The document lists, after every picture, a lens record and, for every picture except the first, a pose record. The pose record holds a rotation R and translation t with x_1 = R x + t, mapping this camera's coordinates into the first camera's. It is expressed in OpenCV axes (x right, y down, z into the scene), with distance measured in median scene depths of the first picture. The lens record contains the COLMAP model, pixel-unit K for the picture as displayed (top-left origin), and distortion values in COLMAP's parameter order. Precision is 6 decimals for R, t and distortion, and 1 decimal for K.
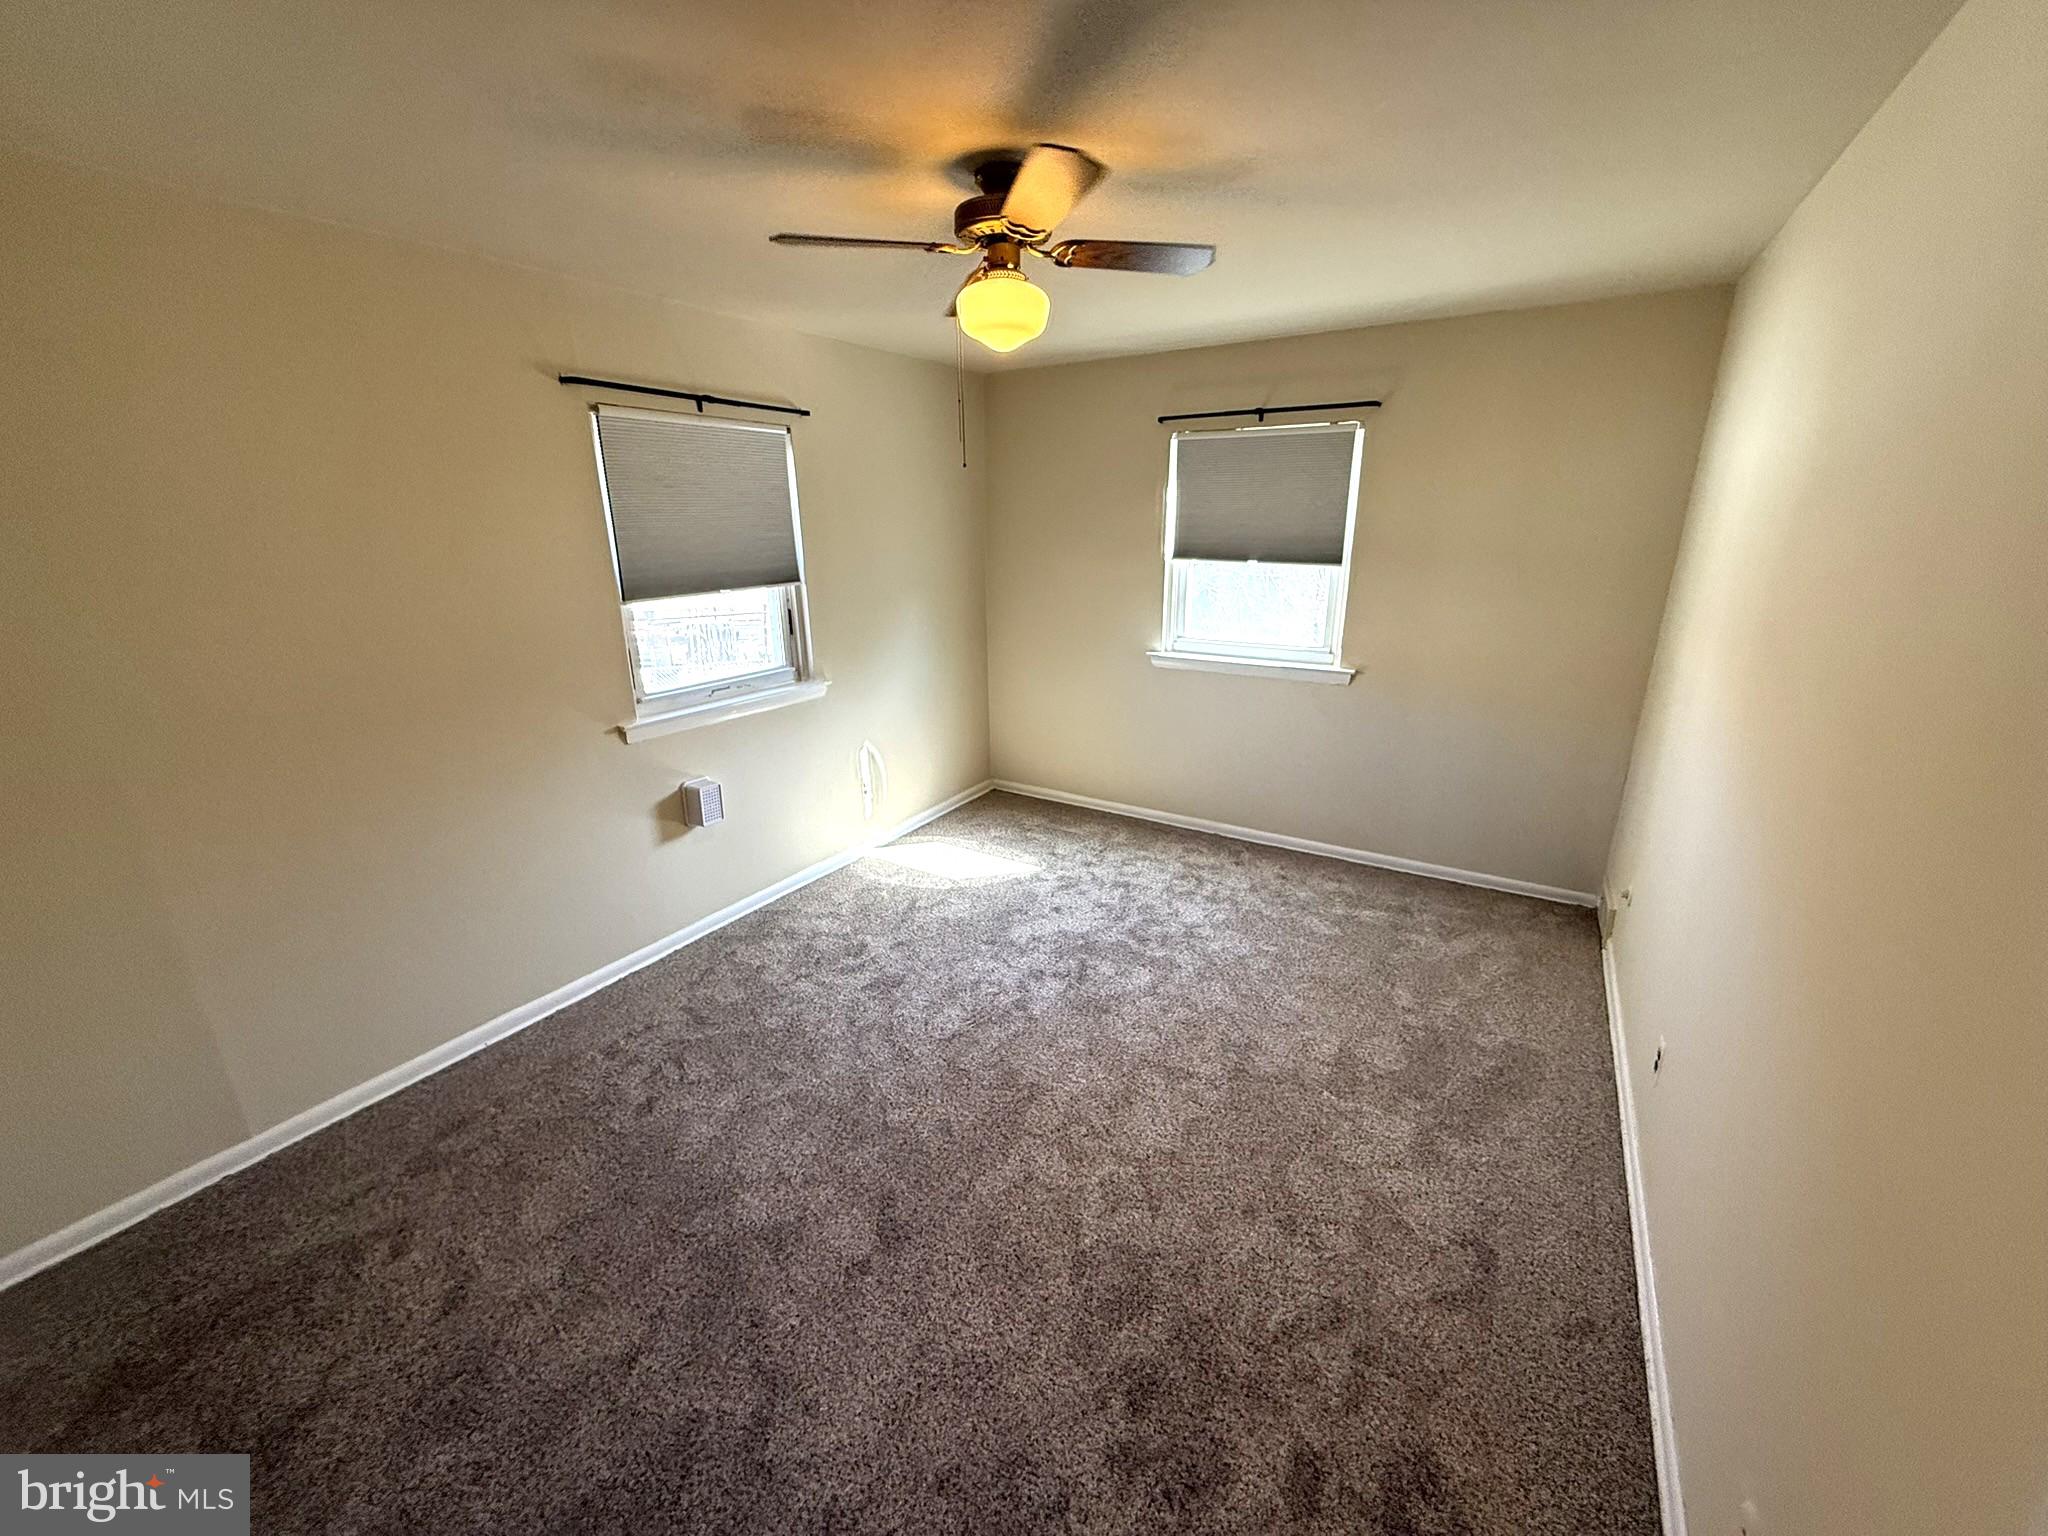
lens RADIAL K [[824.1, 0, 1020.1], [0, 824.1, 763.6], [0, 0, 1]] dist [0.004179, 0.000154]
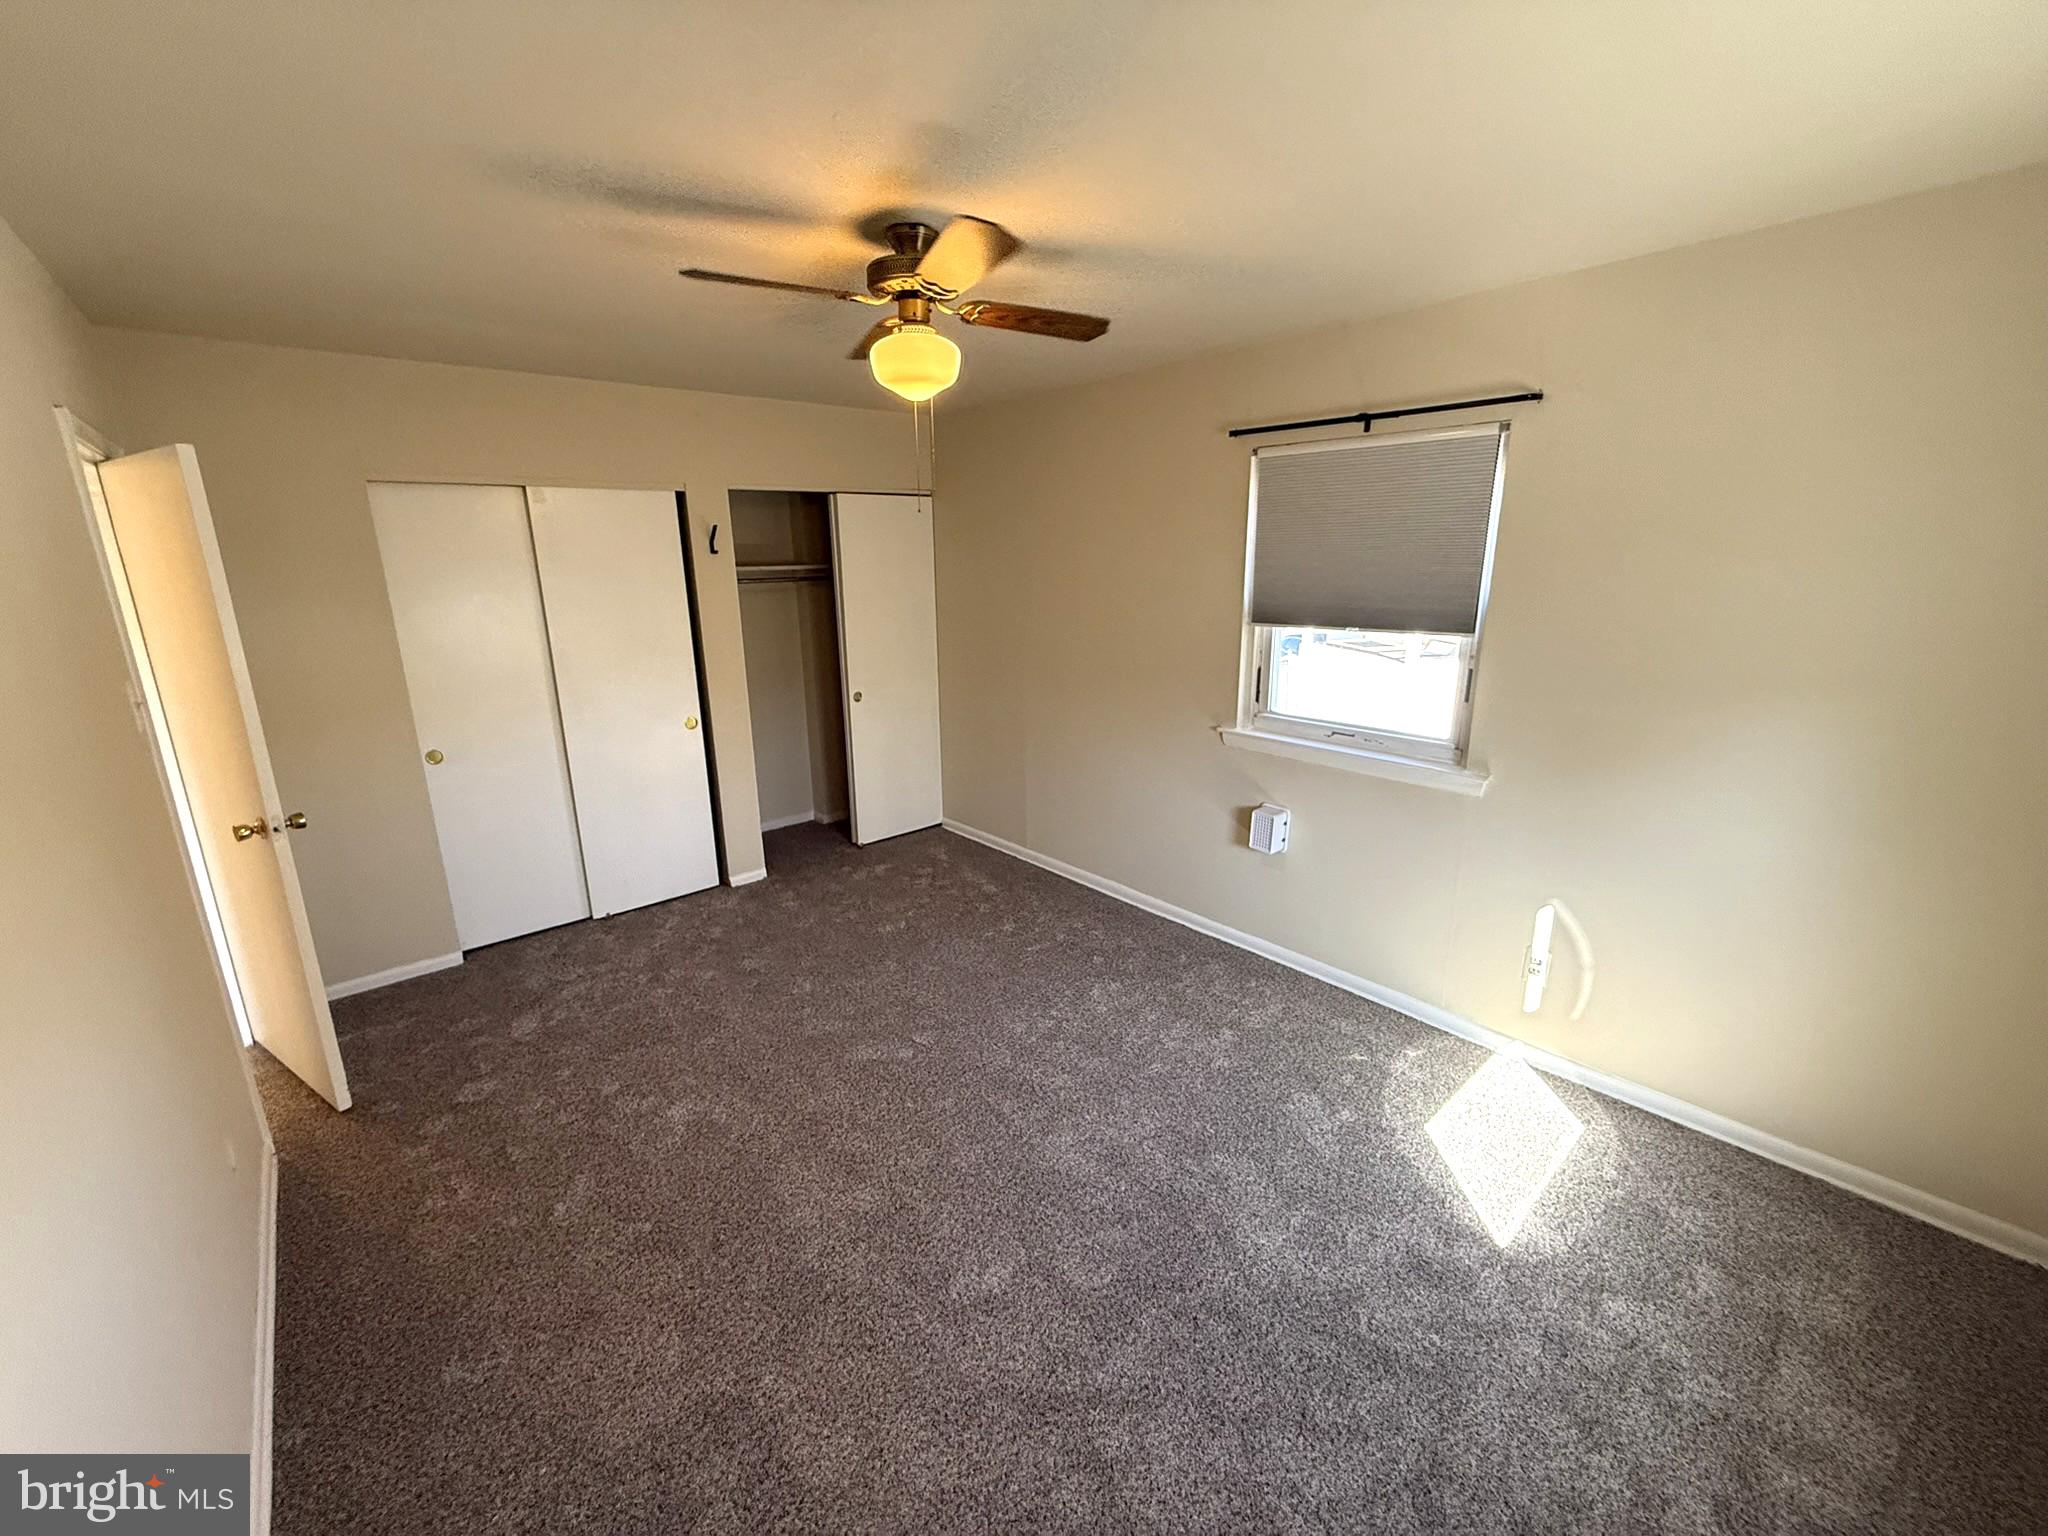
lens RADIAL K [[824.1, 0, 1016.5], [0, 824.1, 769.9], [0, 0, 1]] dist [0.004179, 0.000154]
pose [[-0.299013, 0.258815, -0.918480, 0.585152], [-0.263431, 0.902725, 0.340136, -0.266912], [0.917167, 0.343661, -0.201747, 0.857756]]
